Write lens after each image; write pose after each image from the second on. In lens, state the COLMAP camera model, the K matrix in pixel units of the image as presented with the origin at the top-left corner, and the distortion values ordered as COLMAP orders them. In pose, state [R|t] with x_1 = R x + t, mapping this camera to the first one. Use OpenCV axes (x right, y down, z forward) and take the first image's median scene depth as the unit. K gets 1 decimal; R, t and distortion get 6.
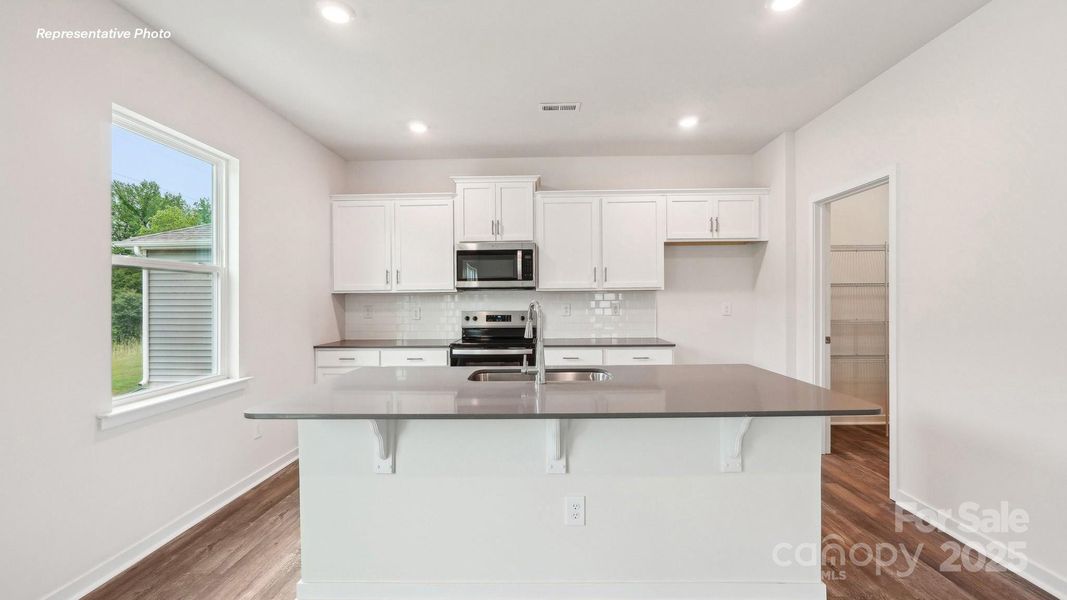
lens RADIAL K [[448.7, 0, 536.8], [0, 448.7, 298.9], [0, 0, 1]] dist [-0.013777, 0.000853]
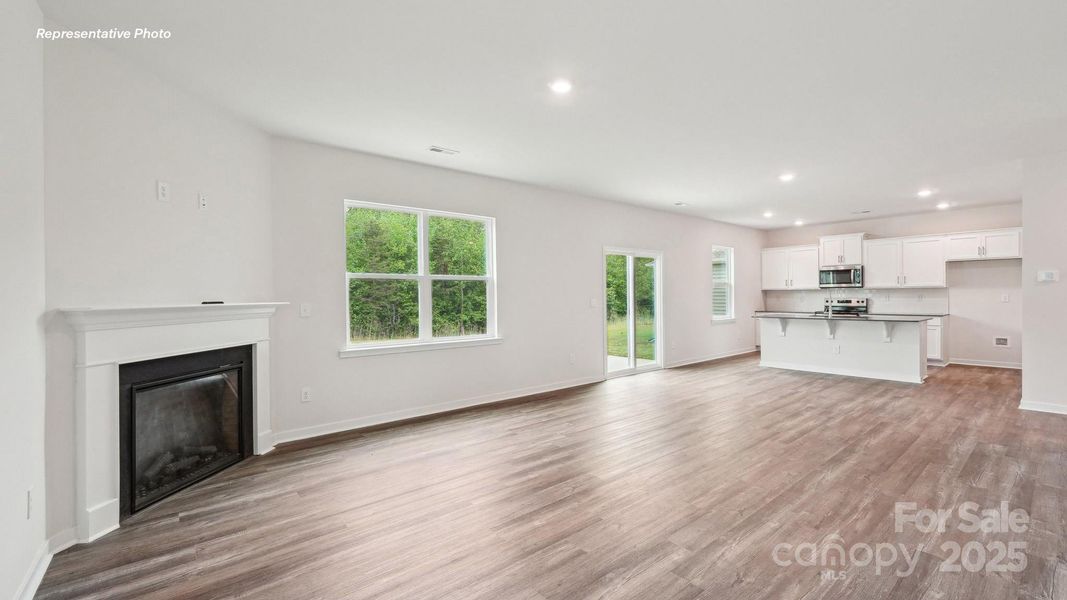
lens RADIAL K [[448.7, 0, 536.8], [0, 448.7, 298.9], [0, 0, 1]] dist [-0.013777, 0.000853]
pose [[0.658514, 0.007217, -0.752534, 0.552630], [0.004995, 0.999890, 0.013960, -0.005872], [0.752552, -0.012952, 0.658405, -1.489110]]
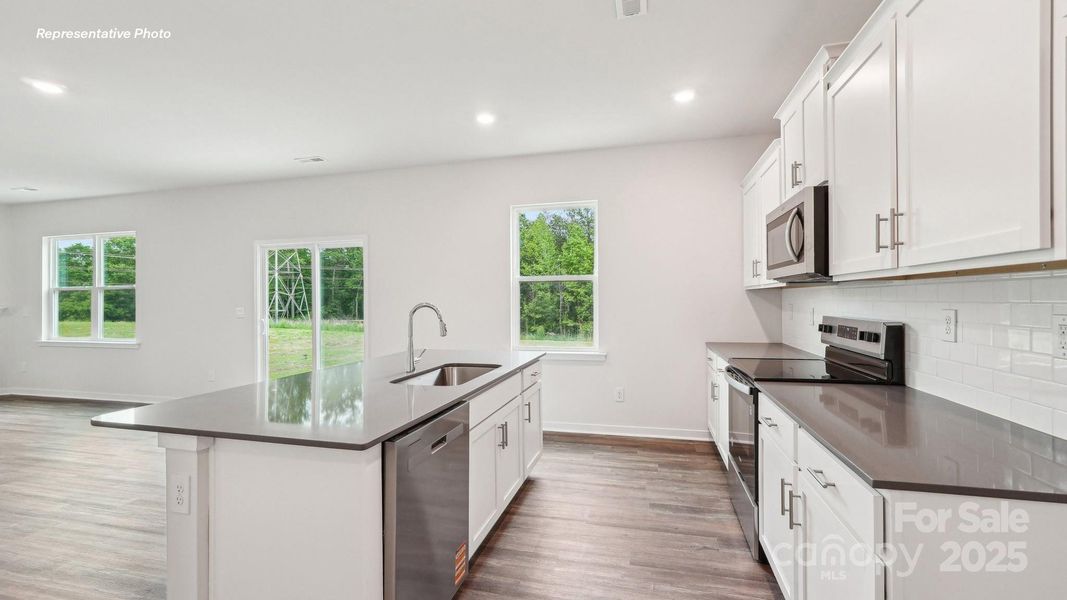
lens RADIAL K [[448.7, 0, 536.8], [0, 448.7, 298.9], [0, 0, 1]] dist [-0.013777, 0.000853]
pose [[-0.217422, 0.009654, -0.976030, 0.558985], [0.011601, 0.999906, 0.007306, -0.006768], [0.976009, -0.009734, -0.217513, 0.799068]]
